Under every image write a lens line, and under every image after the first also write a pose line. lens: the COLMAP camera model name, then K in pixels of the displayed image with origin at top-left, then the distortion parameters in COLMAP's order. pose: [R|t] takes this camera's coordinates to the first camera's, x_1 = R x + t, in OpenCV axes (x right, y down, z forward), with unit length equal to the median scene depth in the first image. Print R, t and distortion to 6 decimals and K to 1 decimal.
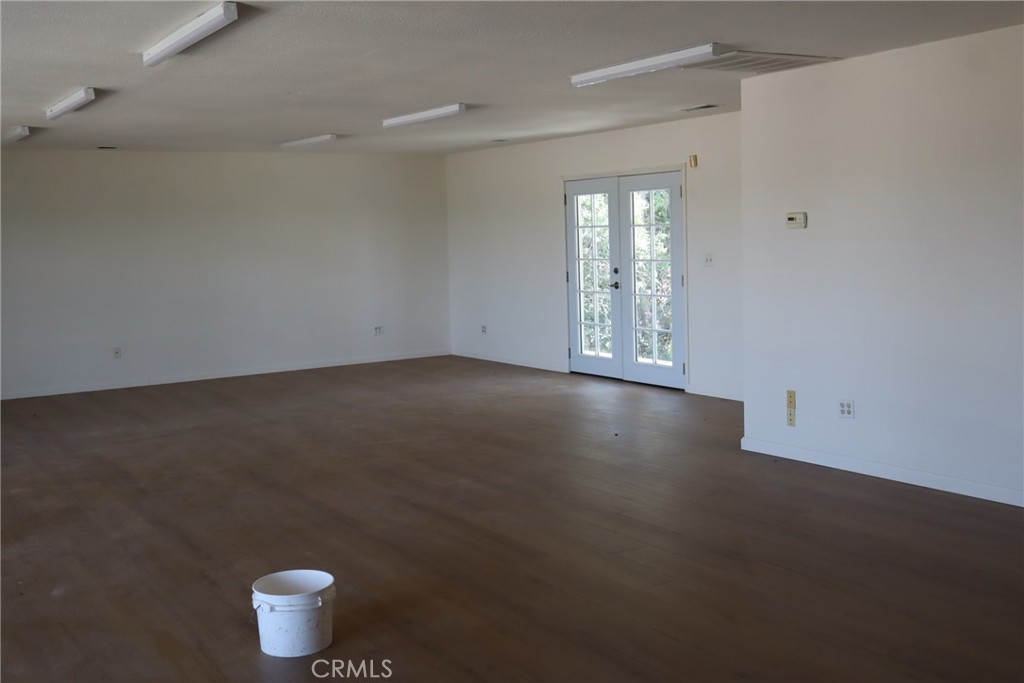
lens RADIAL K [[1064.5, 0, 513.0], [0, 1064.5, 343.7], [0, 0, 1]] dist [-0.020832, 0.000000]
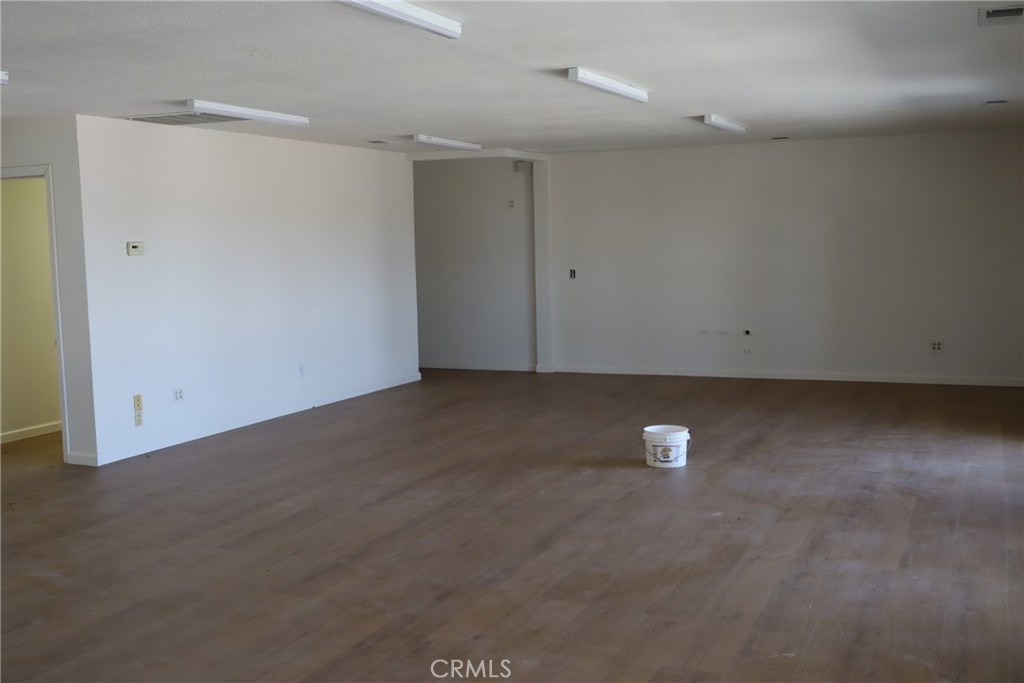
lens RADIAL K [[1064.5, 0, 512.9], [0, 1064.5, 340.4], [0, 0, 1]] dist [-0.020832, 0.000000]
pose [[-0.536348, -0.041703, 0.842966, -0.955072], [0.129258, 0.982937, 0.130870, -0.115949], [-0.834040, 0.179152, -0.521806, 1.285681]]
